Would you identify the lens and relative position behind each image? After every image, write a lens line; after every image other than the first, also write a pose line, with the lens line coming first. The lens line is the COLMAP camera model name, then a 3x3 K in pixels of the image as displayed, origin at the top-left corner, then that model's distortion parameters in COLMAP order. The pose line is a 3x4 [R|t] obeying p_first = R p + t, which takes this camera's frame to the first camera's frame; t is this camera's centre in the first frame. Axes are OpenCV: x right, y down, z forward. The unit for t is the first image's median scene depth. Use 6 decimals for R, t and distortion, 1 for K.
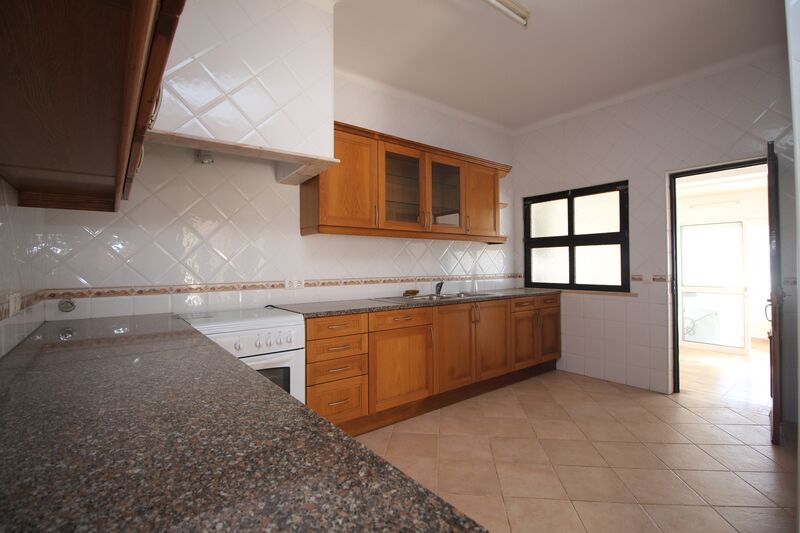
lens RADIAL K [[369.7, 0, 401.1], [0, 369.7, 265.3], [0, 0, 1]] dist [-0.005174, -0.011227]
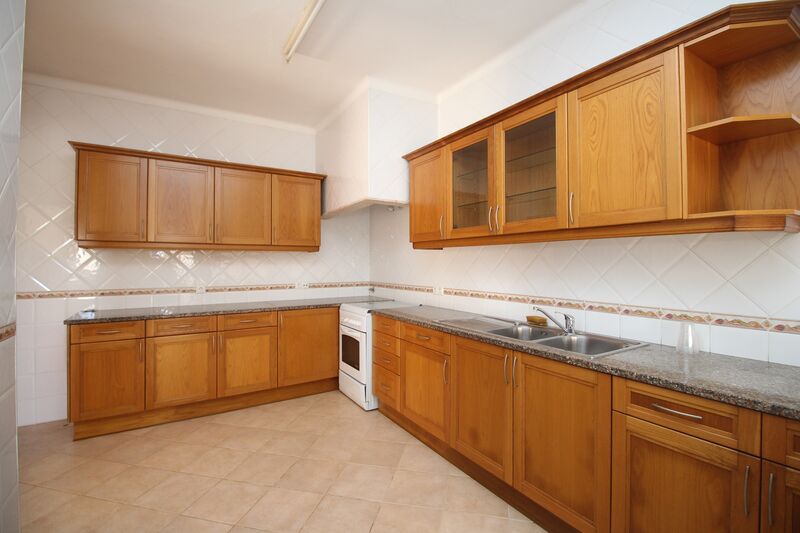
lens RADIAL K [[369.7, 0, 401.6], [0, 369.7, 262.8], [0, 0, 1]] dist [-0.005174, -0.011227]
pose [[-0.111321, 0.006644, -0.993762, 0.890618], [0.004846, 0.999969, 0.006143, -0.045741], [0.993773, -0.004132, -0.111350, 0.999421]]
